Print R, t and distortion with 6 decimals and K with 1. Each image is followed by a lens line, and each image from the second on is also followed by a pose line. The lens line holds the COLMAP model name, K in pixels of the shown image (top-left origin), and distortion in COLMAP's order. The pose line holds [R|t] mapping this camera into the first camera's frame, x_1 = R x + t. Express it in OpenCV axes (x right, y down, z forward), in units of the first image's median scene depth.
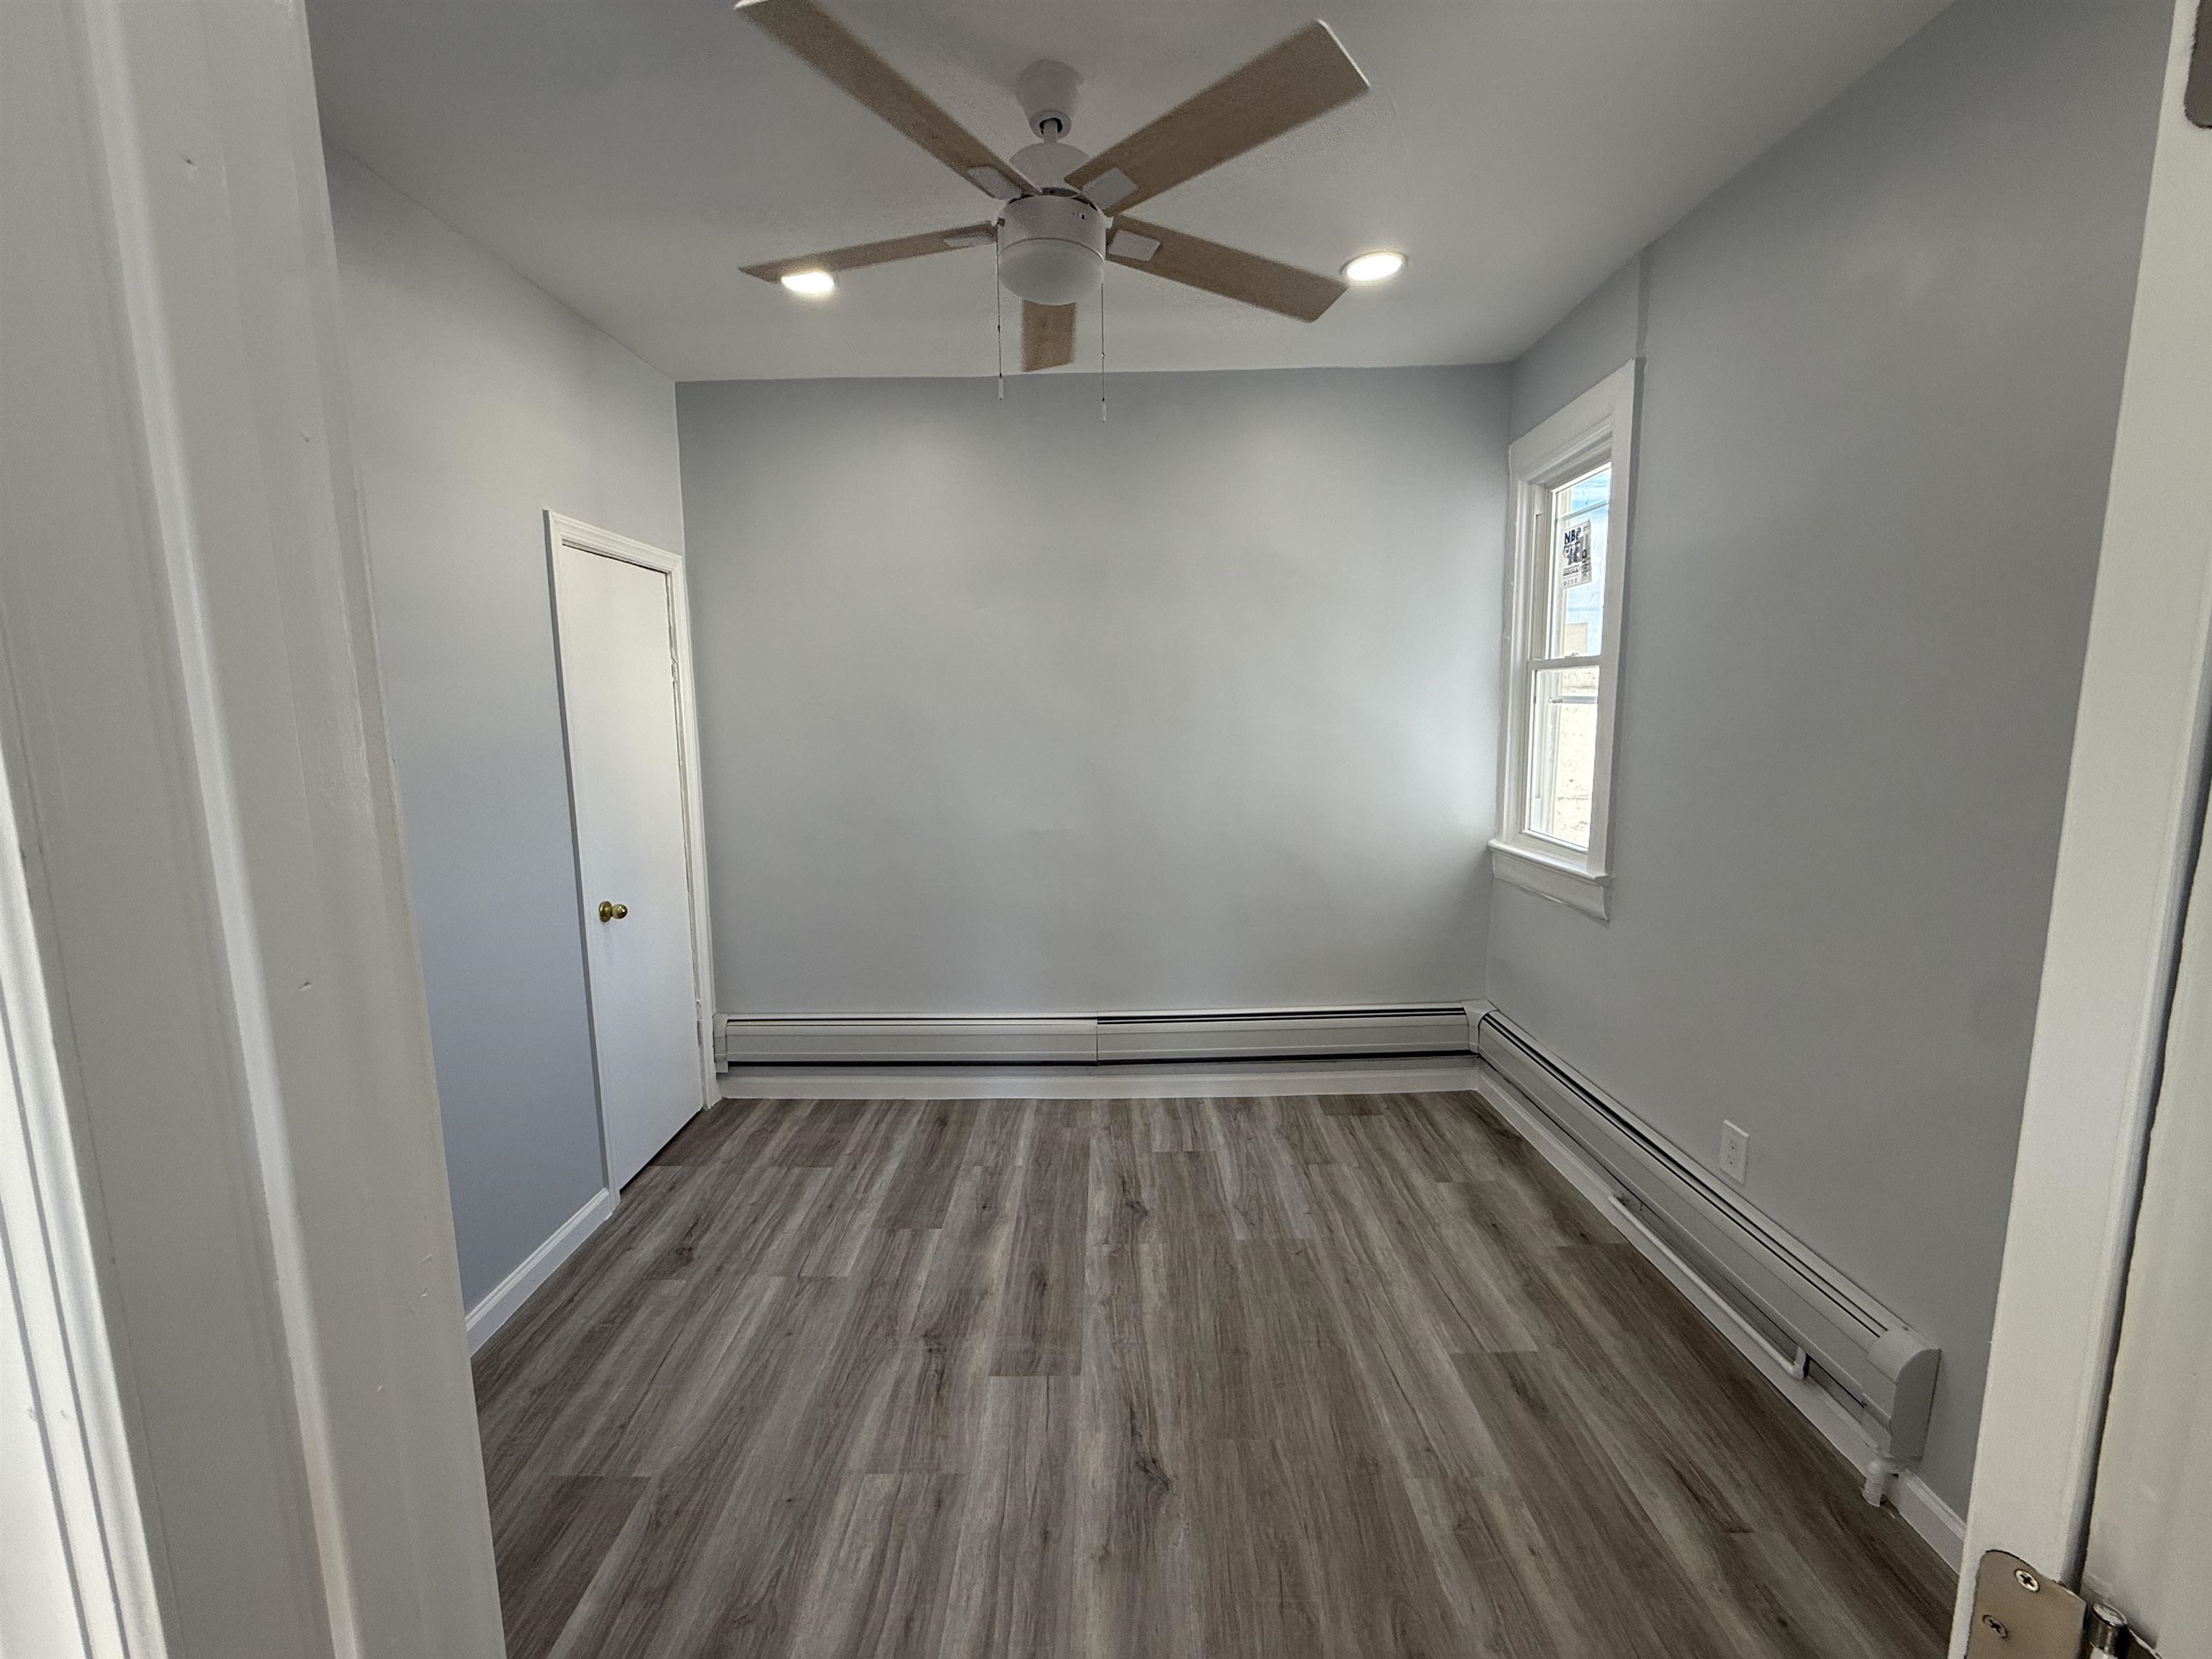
lens RADIAL K [[880.3, 0, 1096.8], [0, 880.3, 832.4], [0, 0, 1]] dist [0.000417, 0.000433]
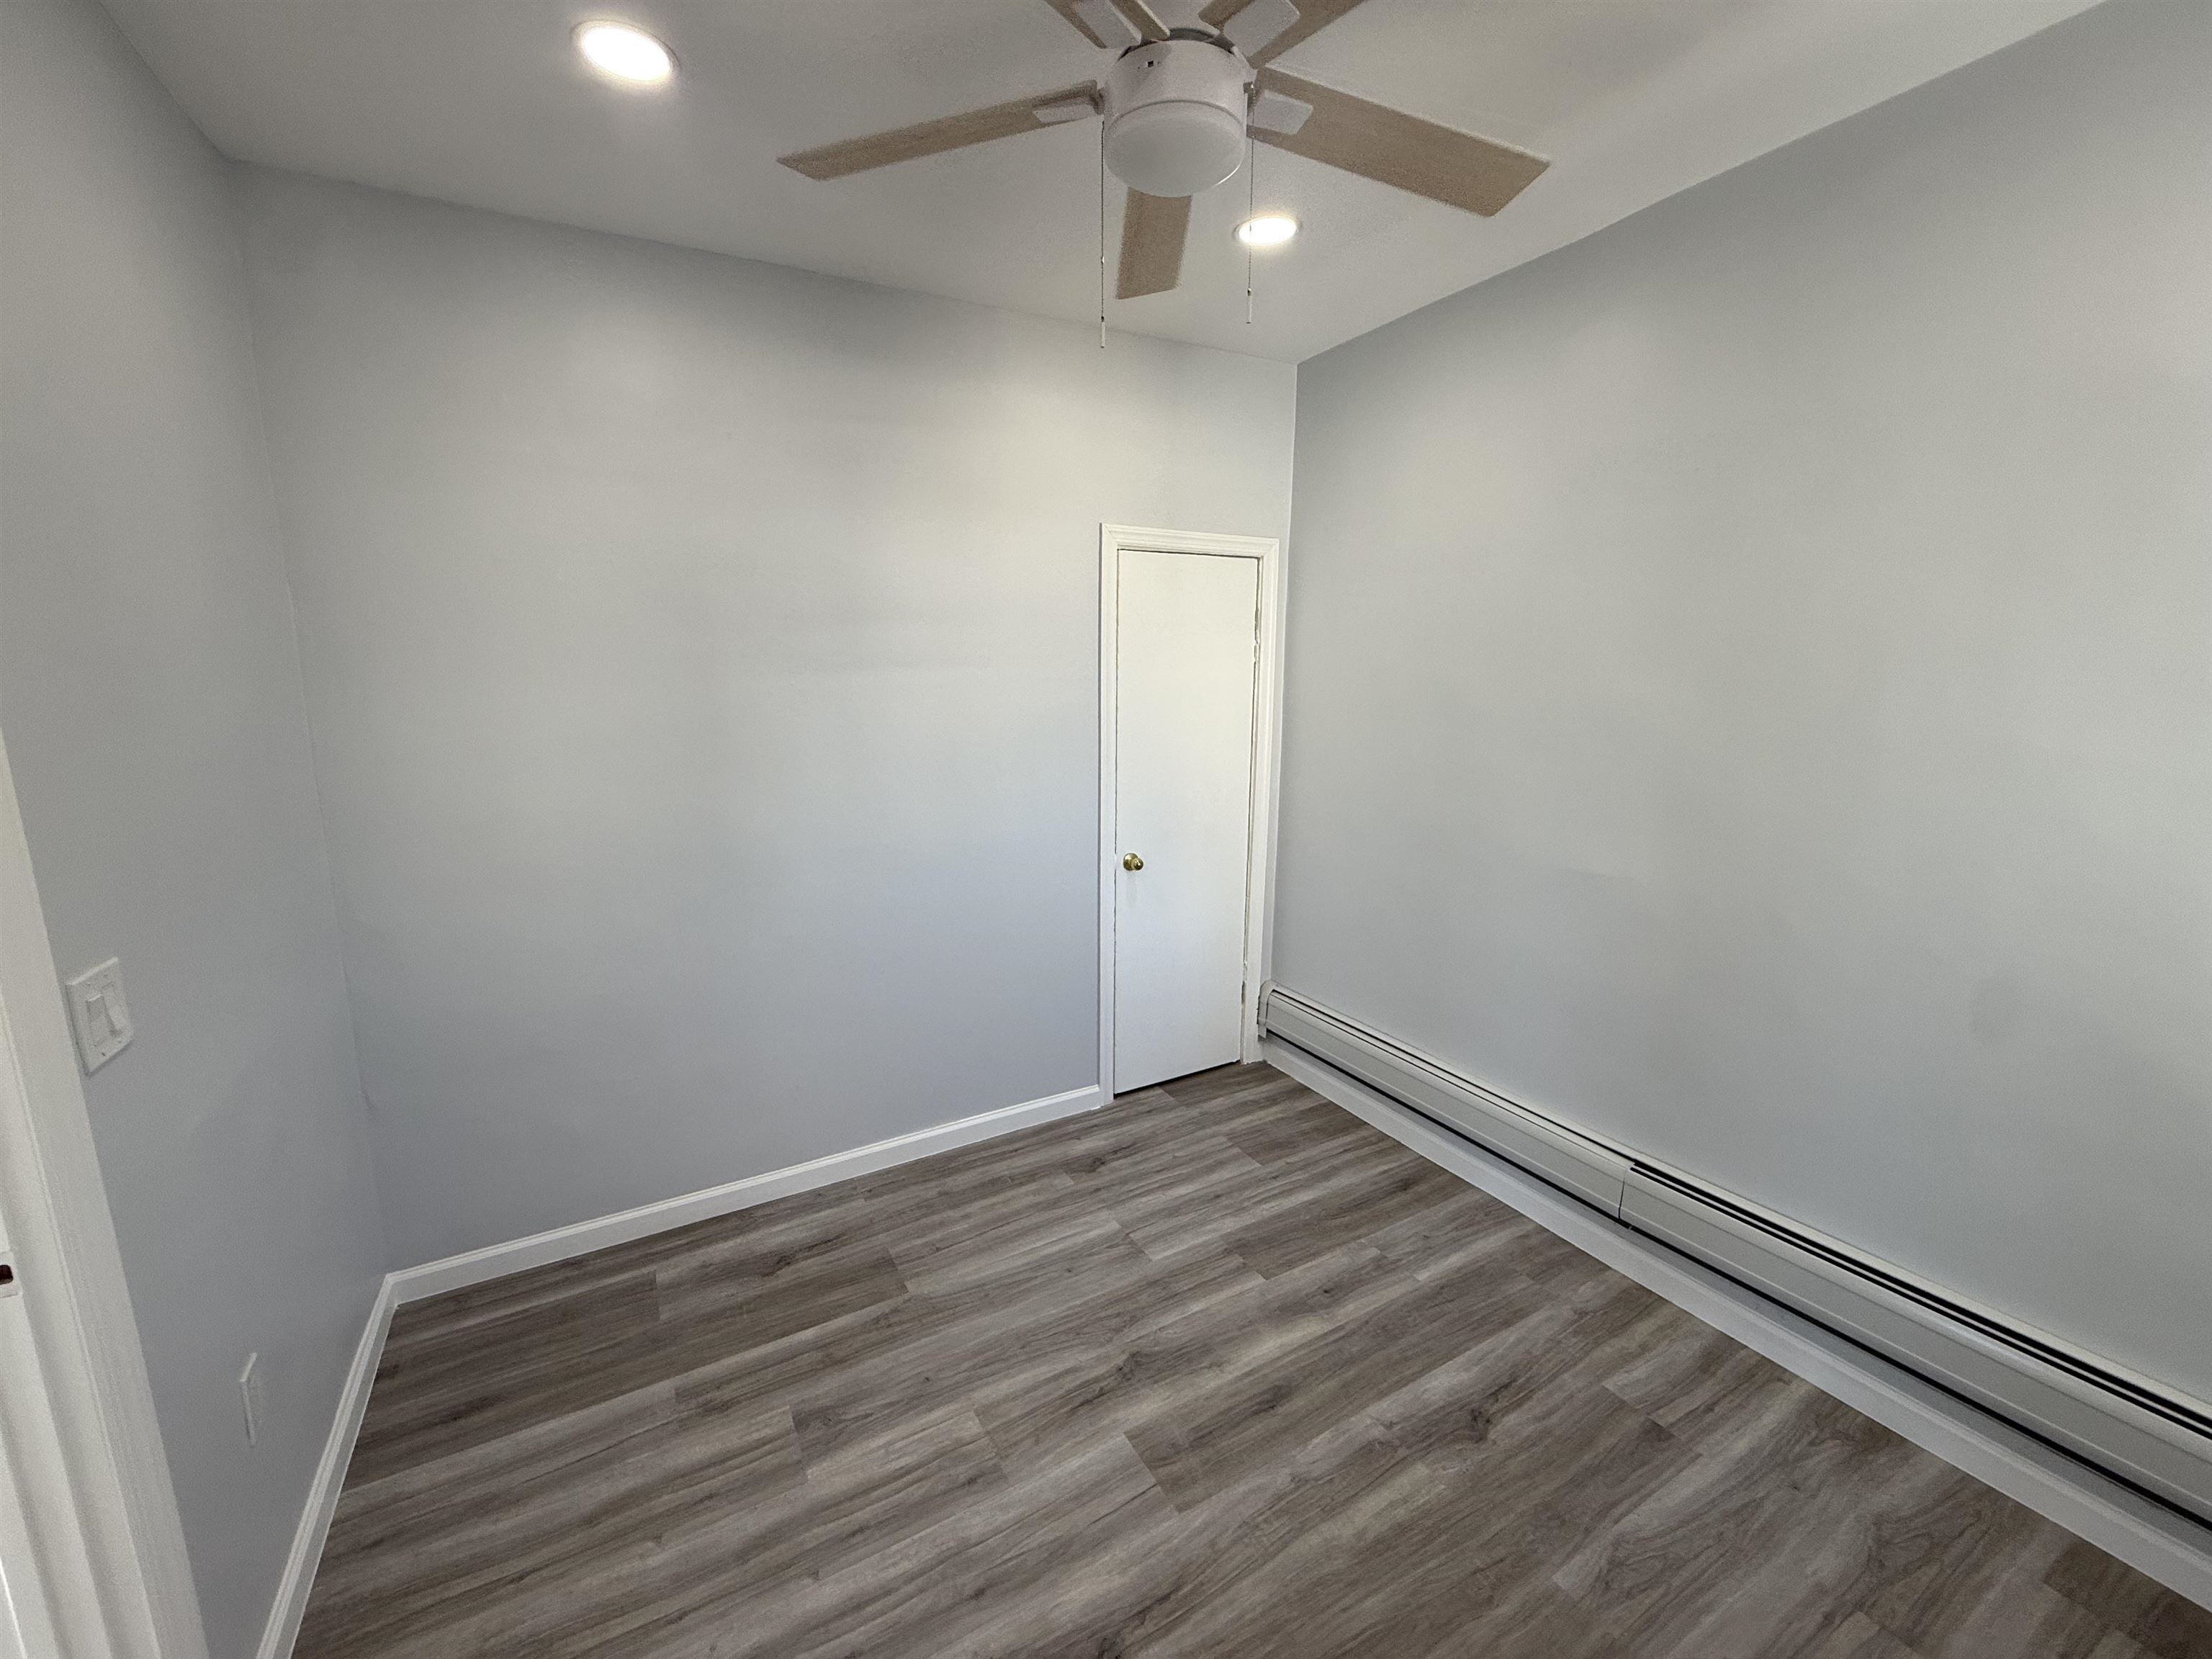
lens RADIAL K [[873.8, 0, 1087.3], [0, 873.8, 832.2], [0, 0, 1]] dist [-0.001536, 0.000097]
pose [[0.496323, 0.165440, -0.852228, 0.434134], [-0.126087, 0.985002, 0.117784, -0.085993], [0.858933, 0.048995, 0.509739, 0.381477]]
